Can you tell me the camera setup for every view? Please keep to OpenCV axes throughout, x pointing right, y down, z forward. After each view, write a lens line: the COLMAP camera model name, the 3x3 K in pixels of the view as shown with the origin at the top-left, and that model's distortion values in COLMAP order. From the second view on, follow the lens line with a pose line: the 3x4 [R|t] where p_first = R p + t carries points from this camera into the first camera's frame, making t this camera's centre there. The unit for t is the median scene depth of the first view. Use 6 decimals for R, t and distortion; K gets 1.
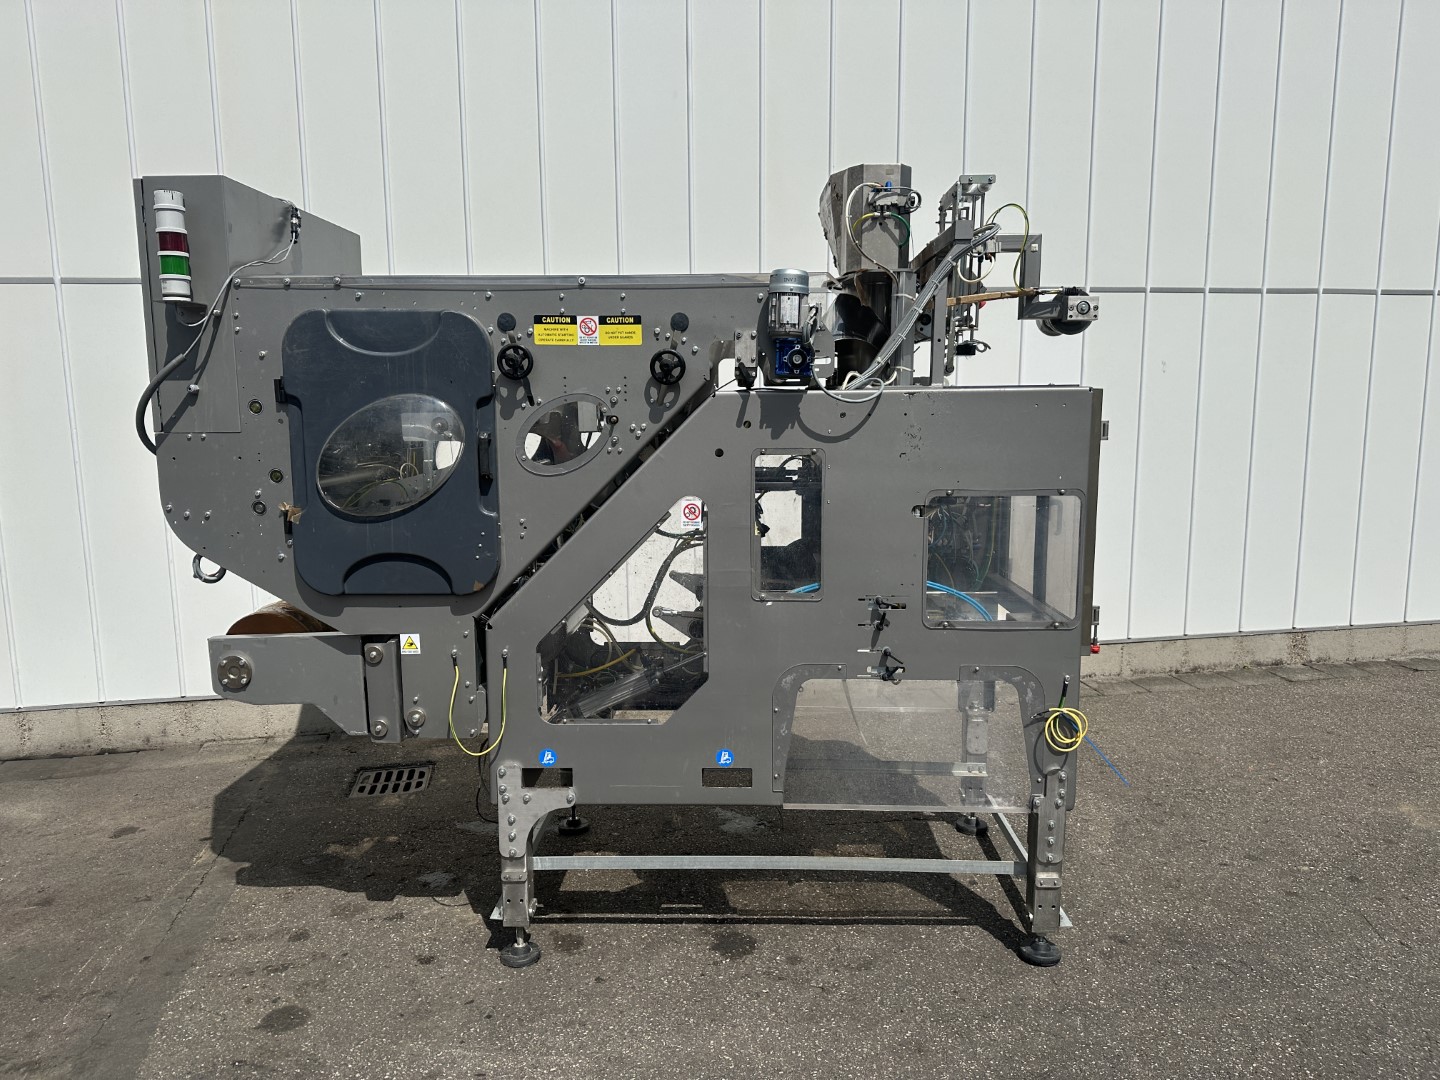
lens RADIAL K [[1040.8, 0, 725.7], [0, 1040.8, 544.4], [0, 0, 1]] dist [0.183071, -0.302278]
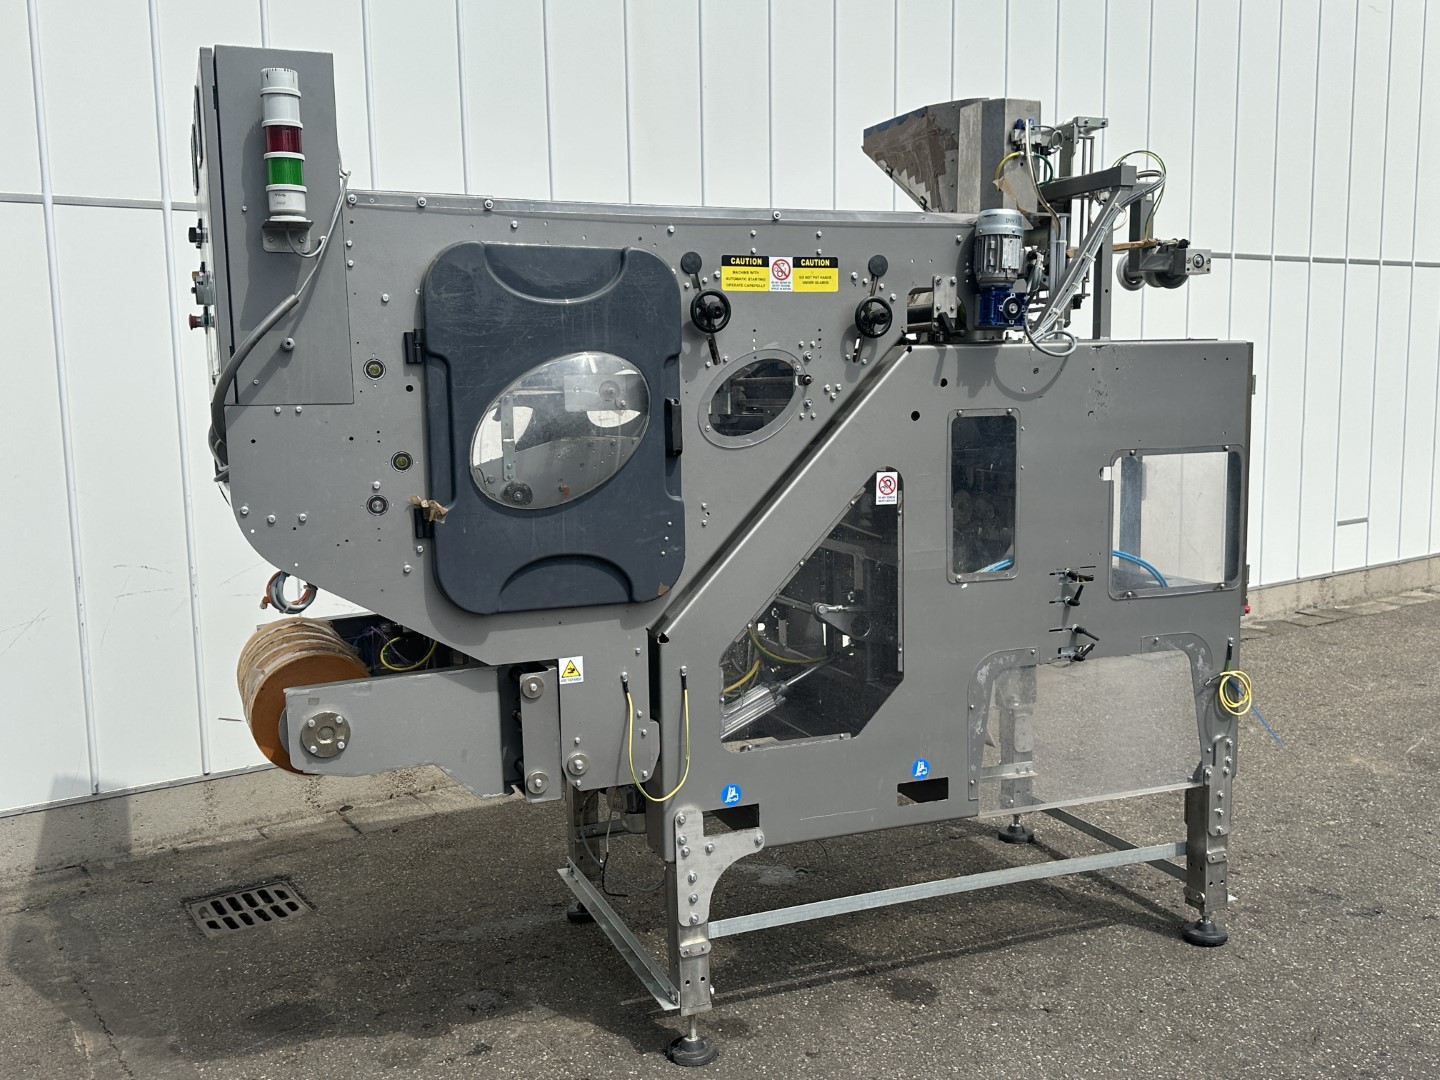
lens RADIAL K [[1379.5, 0, 720.0], [0, 1379.5, 540.0], [0, 0, 1]] dist [0.209415, -0.362154]
pose [[0.908999, -0.057094, 0.412870, -0.628272], [0.067457, 0.997666, -0.010555, 0.016592], [-0.411304, 0.037445, 0.910729, 0.014442]]
